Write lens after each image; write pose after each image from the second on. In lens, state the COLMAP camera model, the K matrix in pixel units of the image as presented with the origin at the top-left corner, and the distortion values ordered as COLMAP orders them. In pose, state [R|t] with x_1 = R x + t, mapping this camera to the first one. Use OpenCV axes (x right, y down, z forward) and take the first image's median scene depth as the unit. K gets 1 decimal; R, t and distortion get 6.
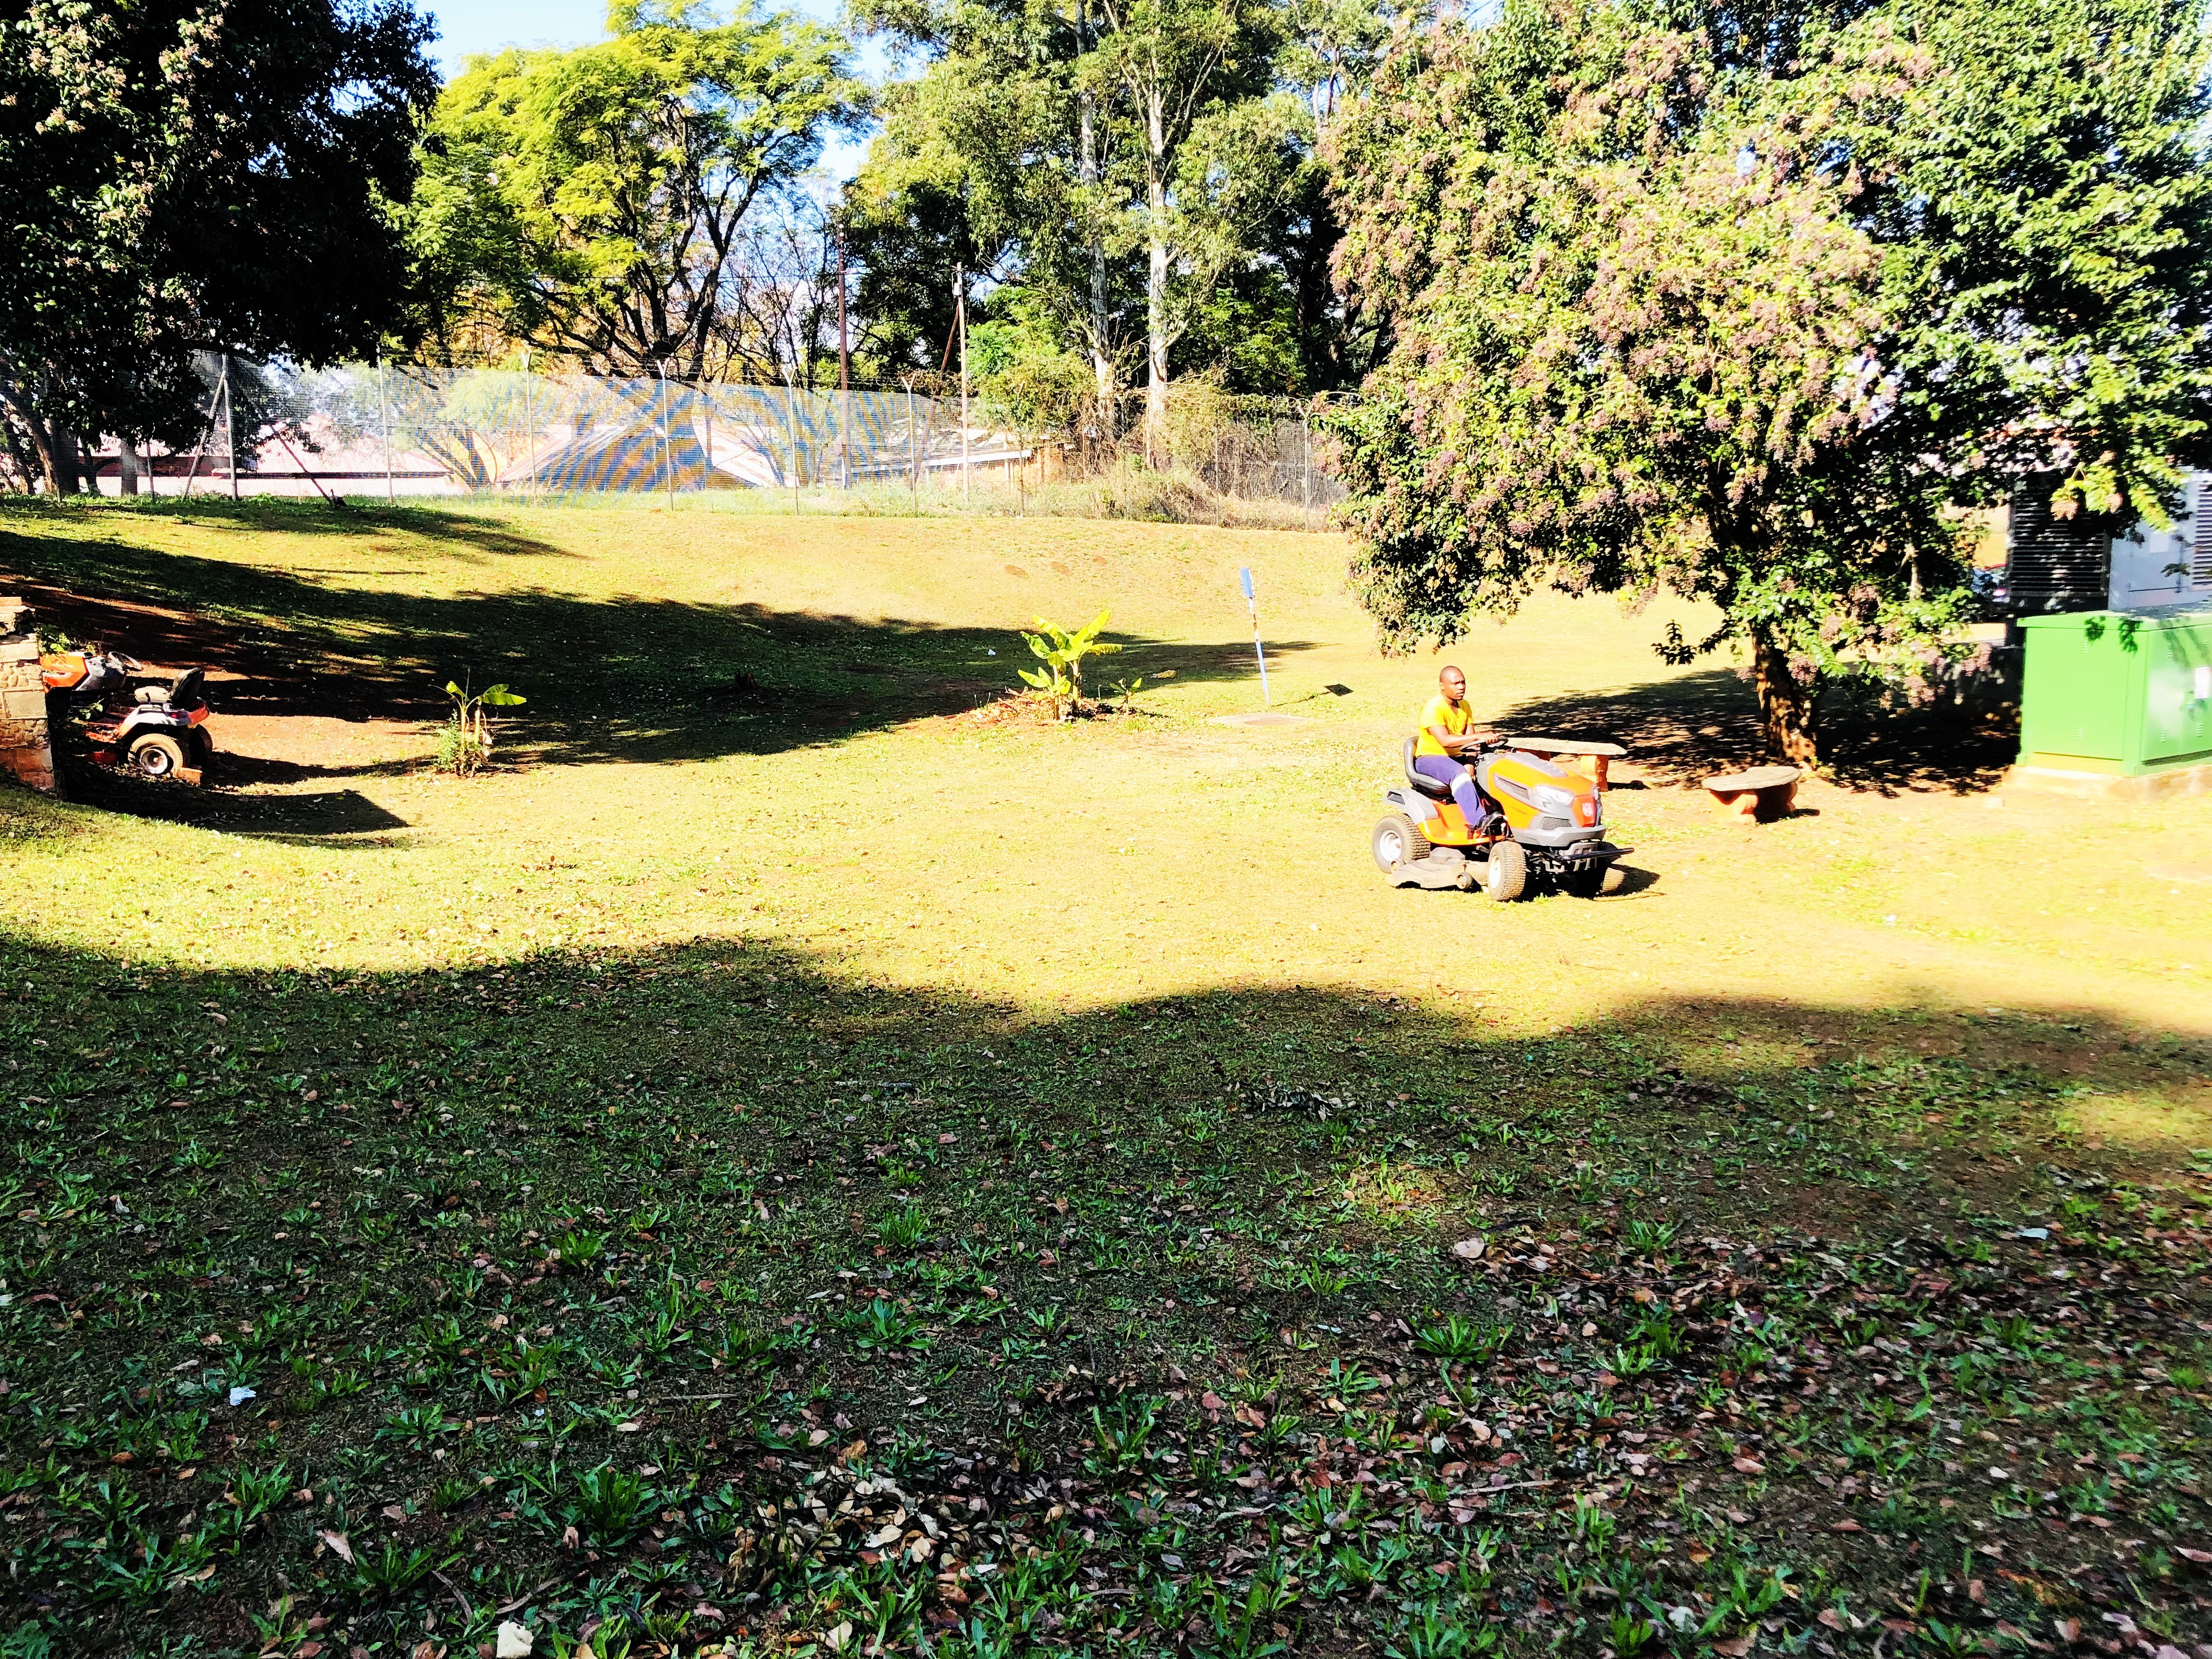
lens RADIAL K [[1805.4, 0, 1061.9], [0, 1805.4, 793.0], [0, 0, 1]] dist [0.023929, -0.074105]
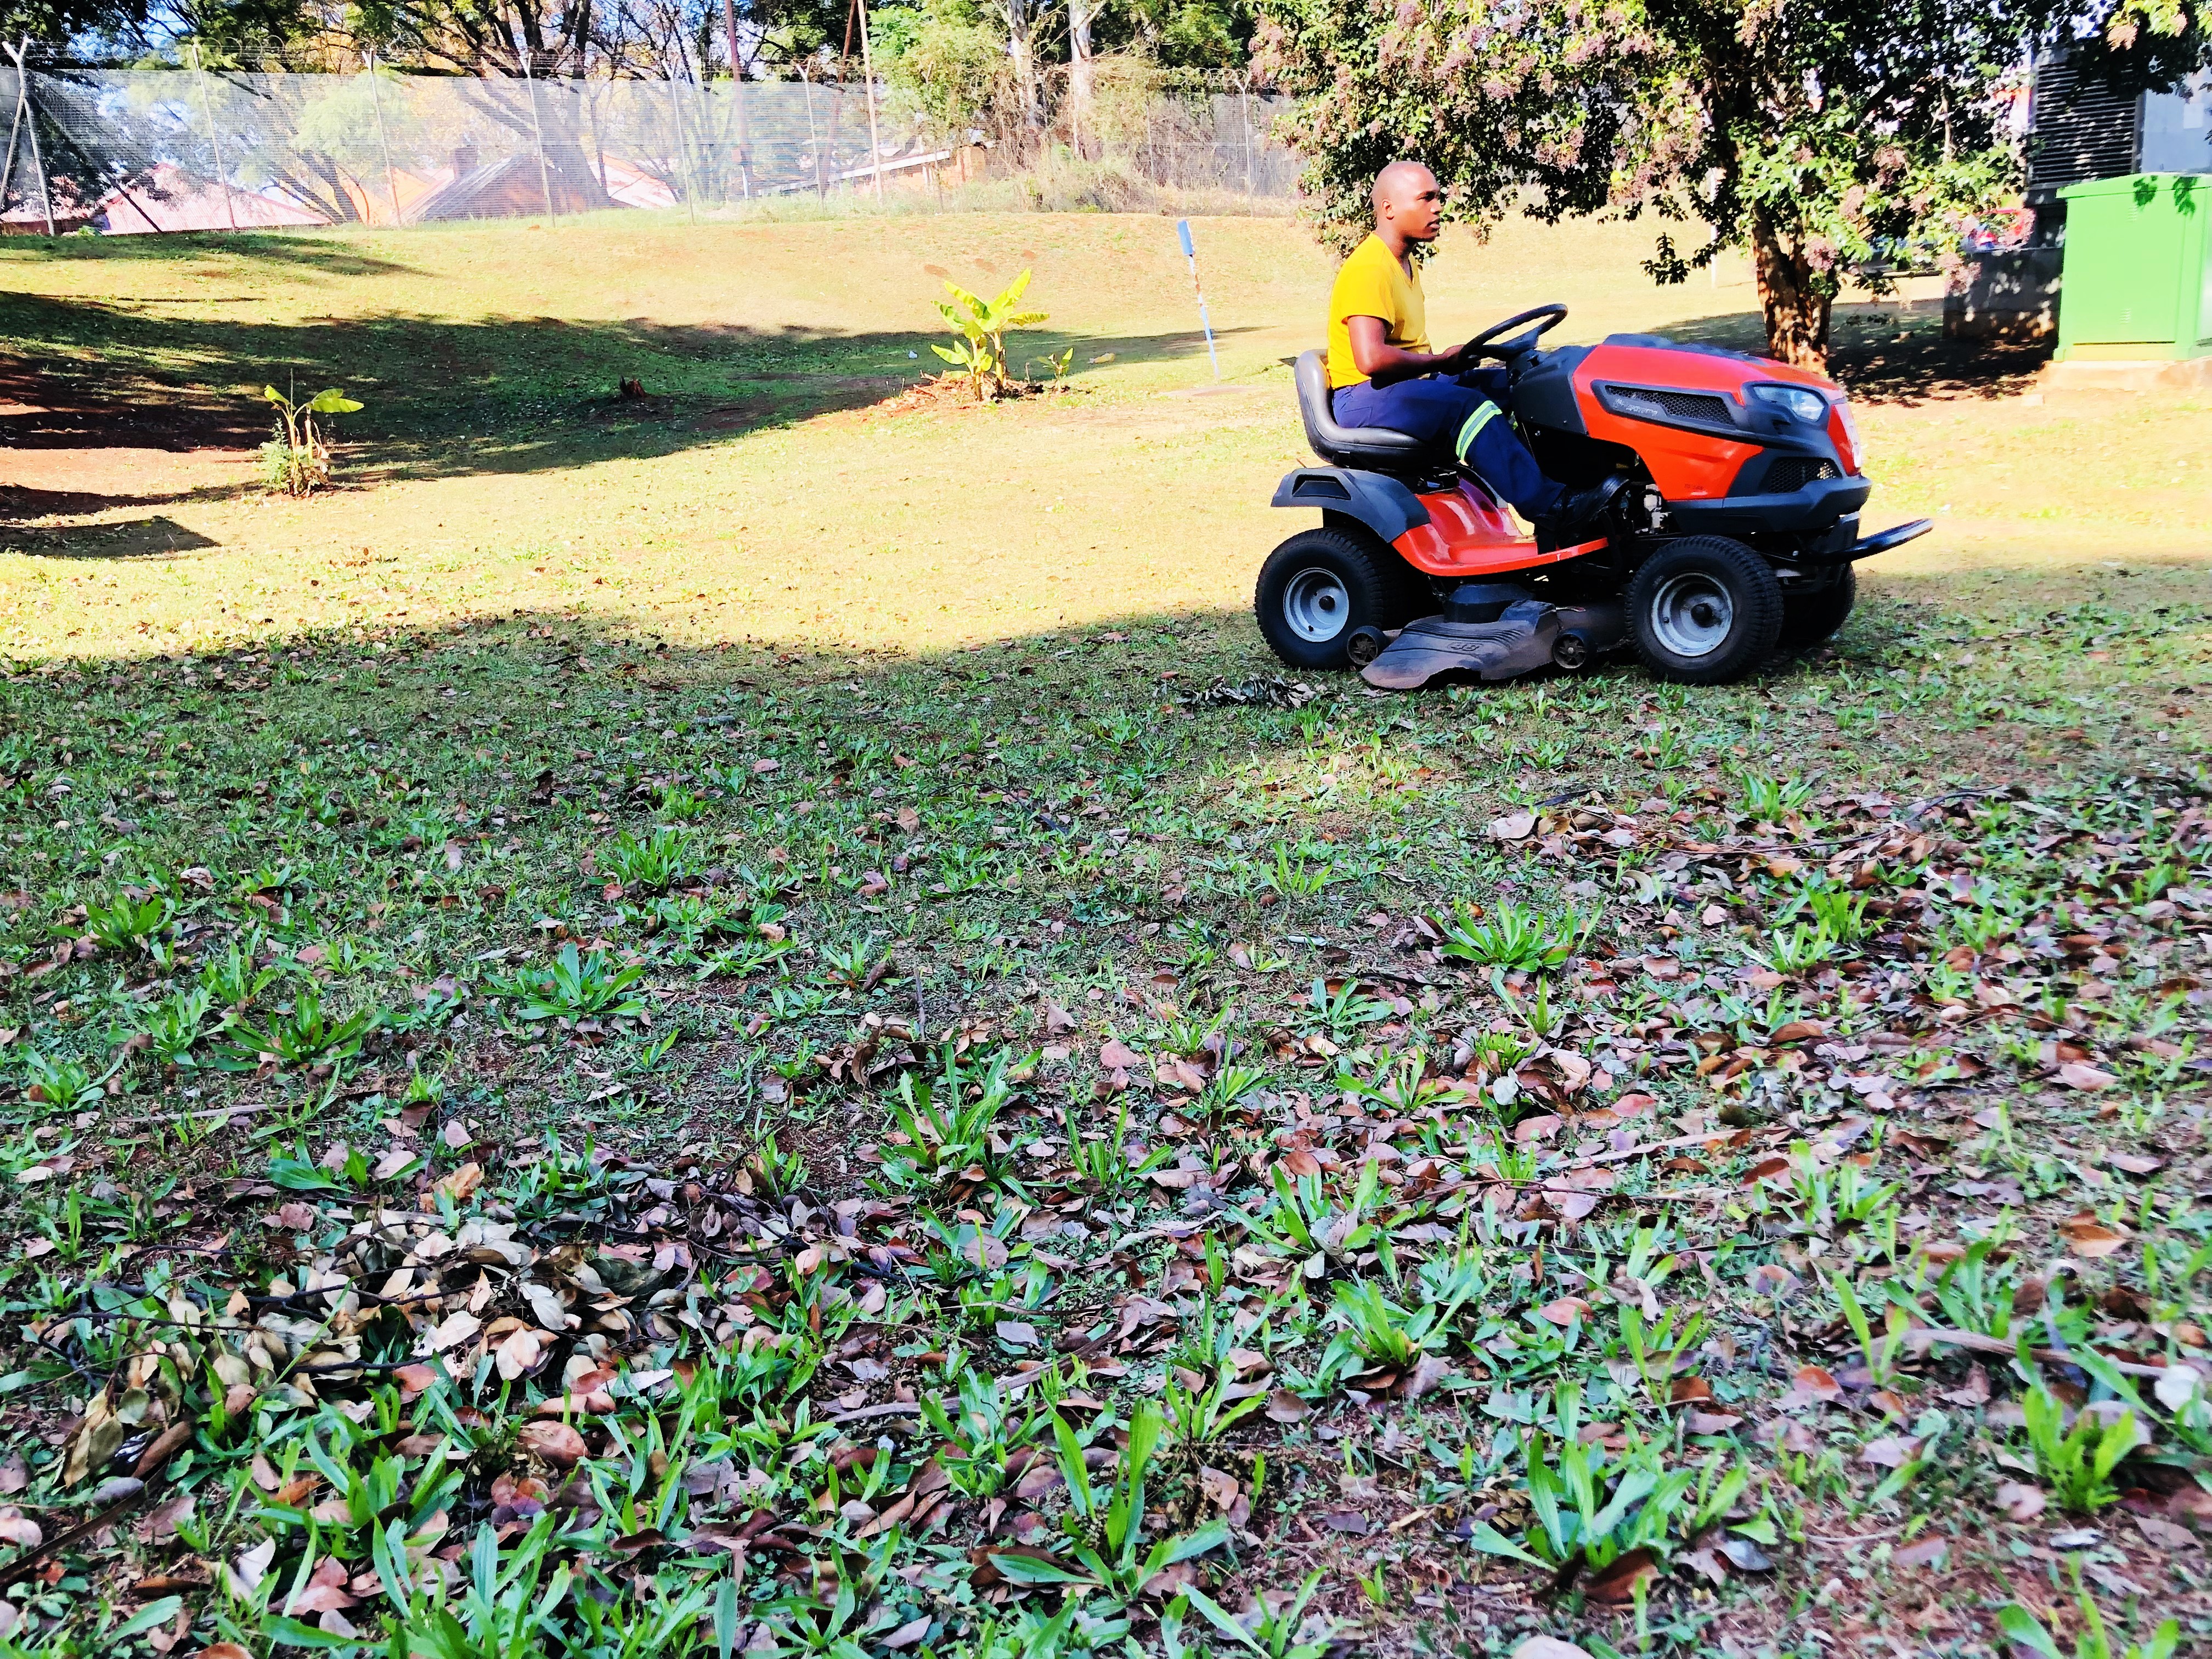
lens RADIAL K [[1800.6, 0, 1106.0], [0, 1800.6, 829.5], [0, 0, 1]] dist [0.059581, -0.132651]
pose [[0.996789, -0.071964, 0.035122, 0.056902], [0.065707, 0.985736, 0.154940, 0.151283], [-0.045771, -0.152134, 0.987299, 0.377771]]
